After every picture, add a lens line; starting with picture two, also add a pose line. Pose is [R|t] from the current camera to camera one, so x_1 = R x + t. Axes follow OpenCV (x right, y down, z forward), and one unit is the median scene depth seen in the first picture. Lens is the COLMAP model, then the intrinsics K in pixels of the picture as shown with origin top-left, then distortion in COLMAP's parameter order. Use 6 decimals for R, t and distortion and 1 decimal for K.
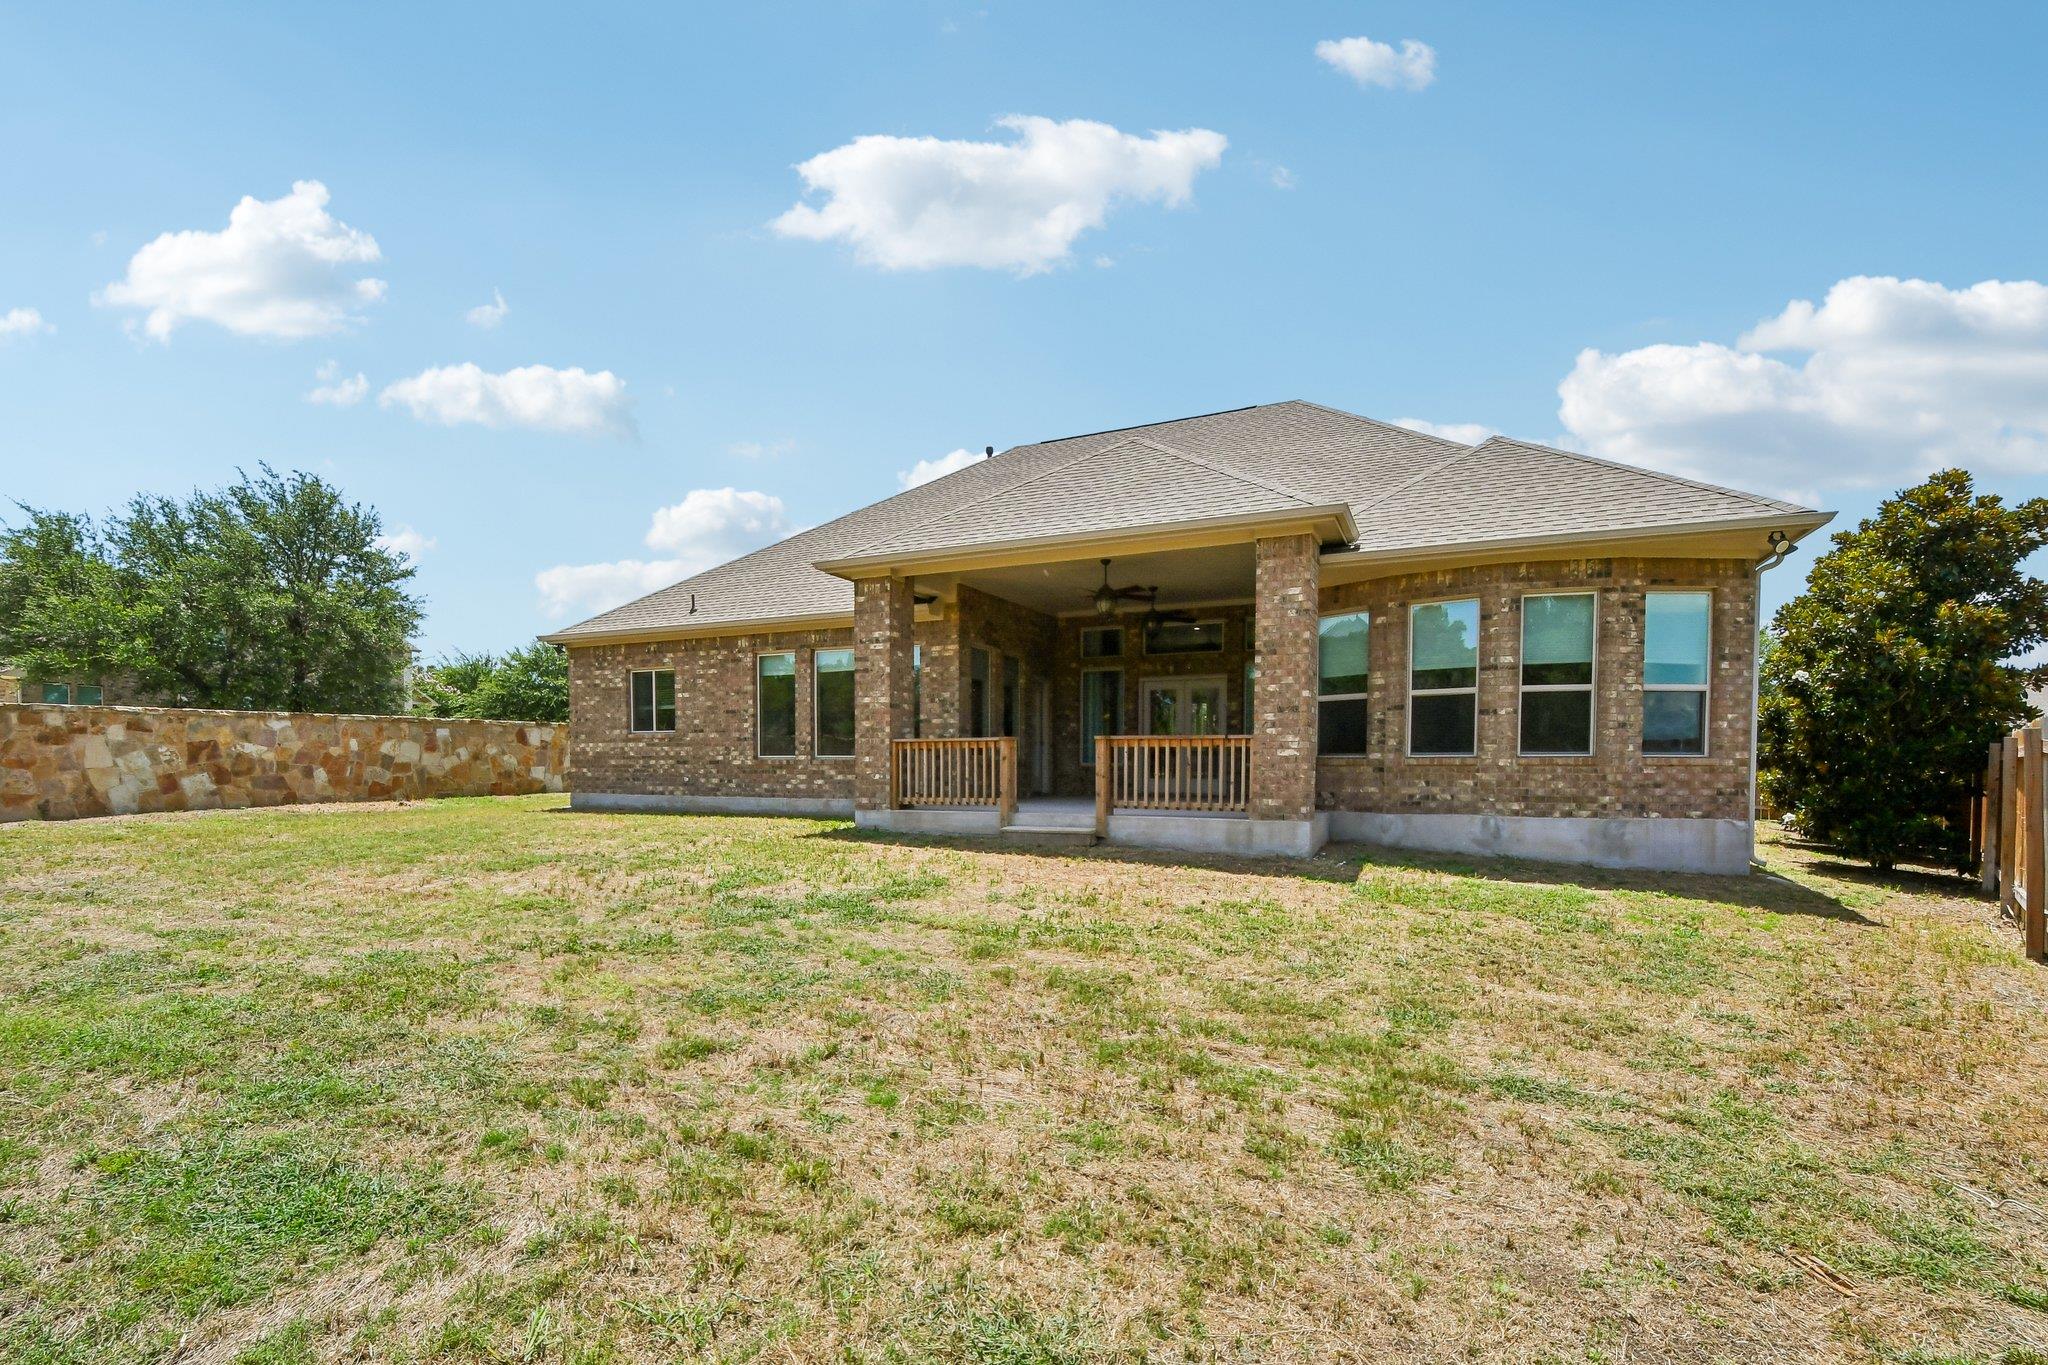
lens RADIAL K [[901.8, 0, 1030.9], [0, 901.8, 784.2], [0, 0, 1]] dist [0.009532, -0.011545]
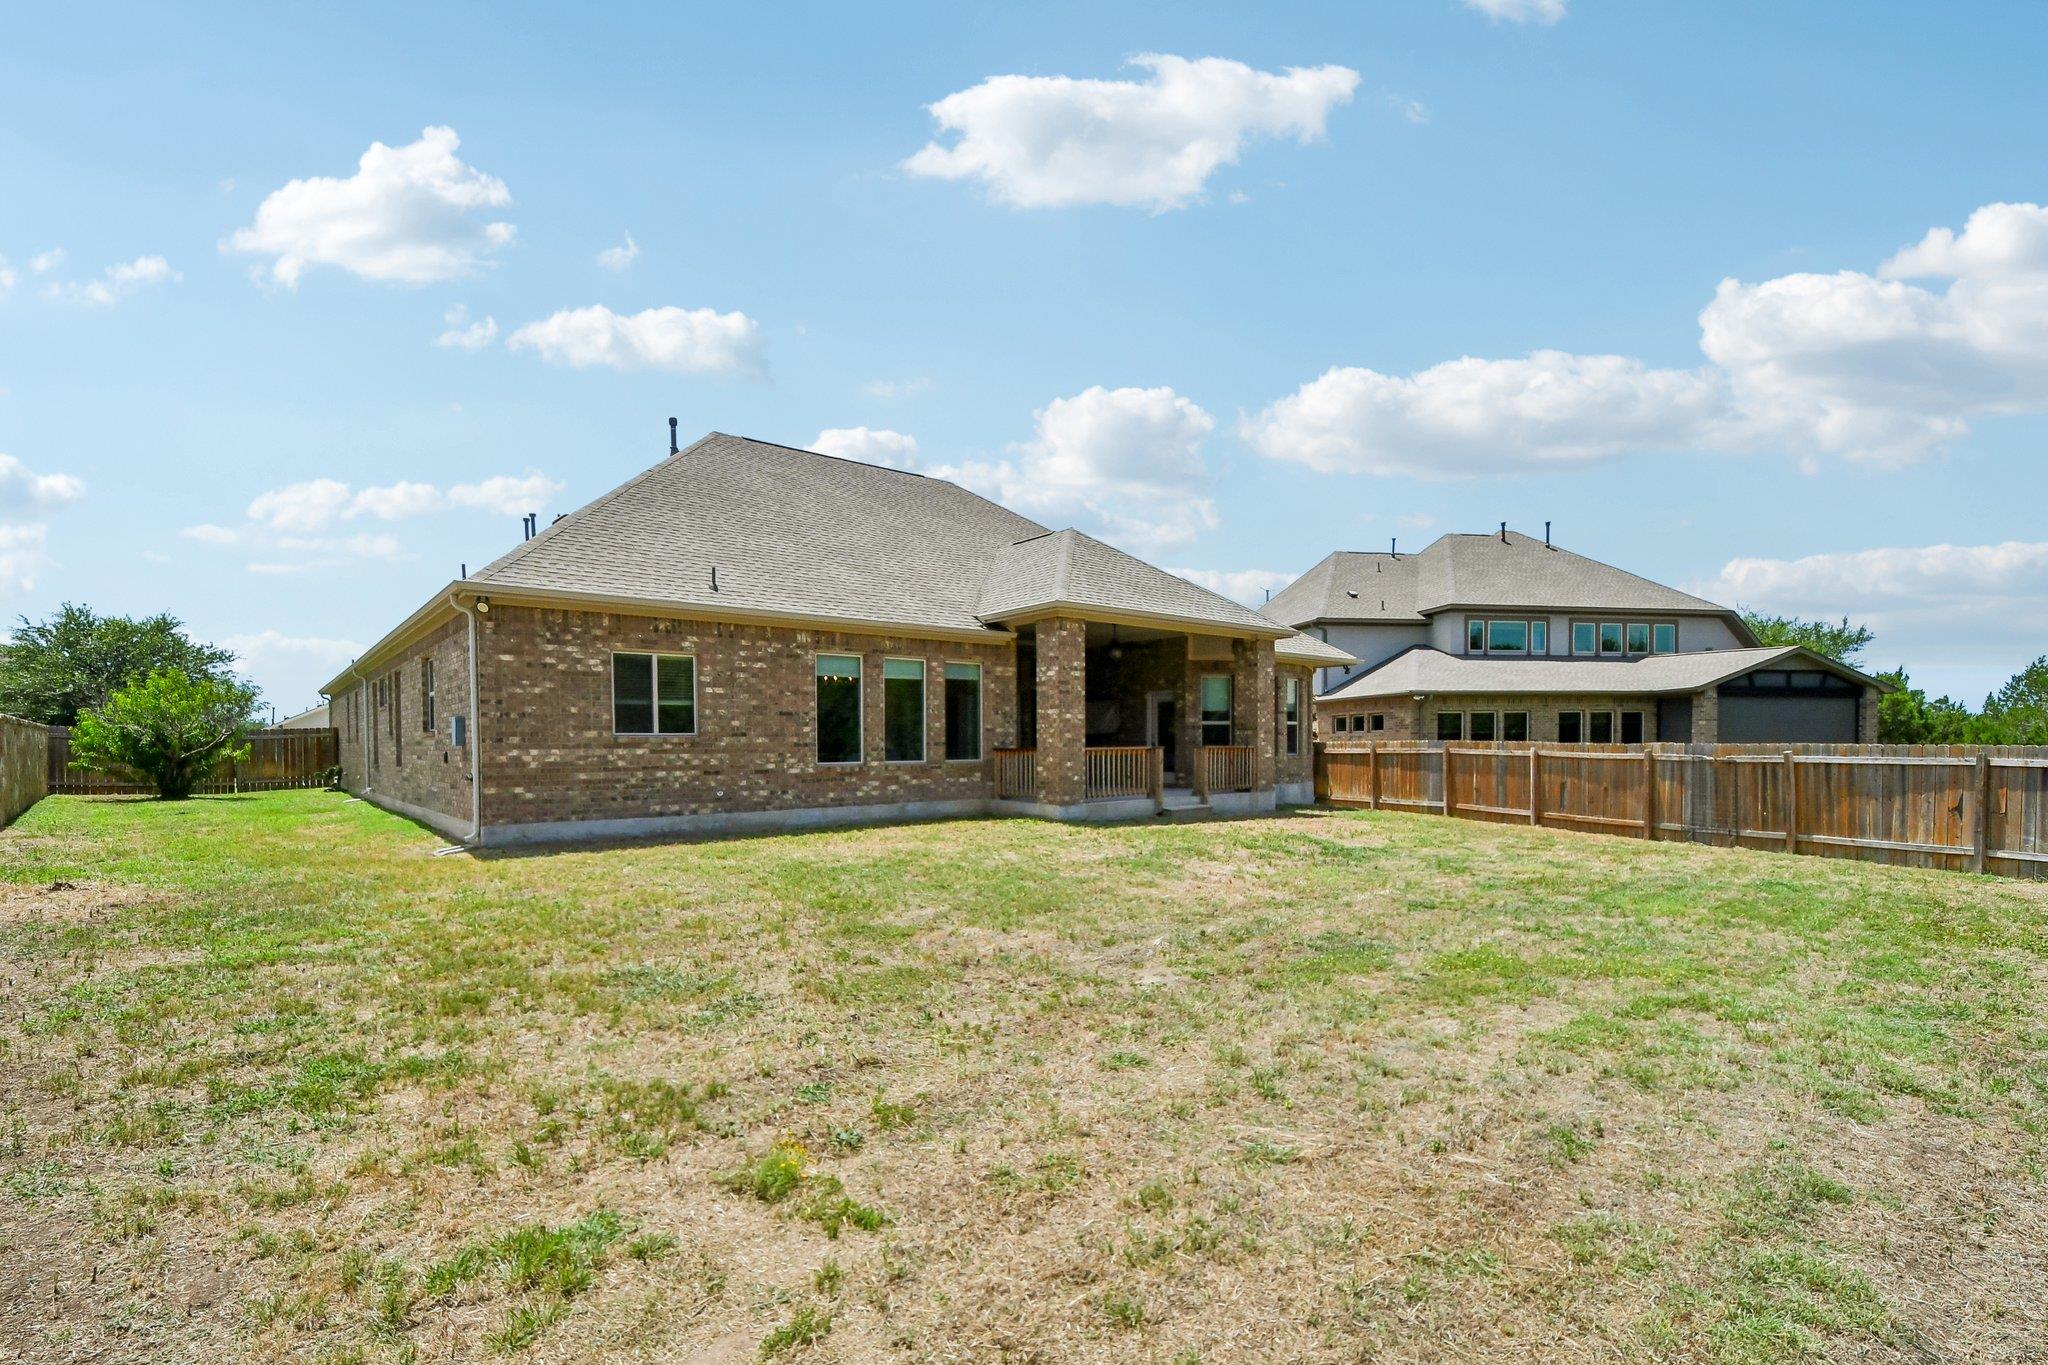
lens RADIAL K [[901.8, 0, 1030.9], [0, 901.8, 784.2], [0, 0, 1]] dist [0.009532, -0.011545]
pose [[0.429328, -0.046343, 0.901959, -1.036762], [0.028343, 0.998882, 0.037832, -0.038361], [-0.902704, 0.009322, 0.430162, 0.407809]]
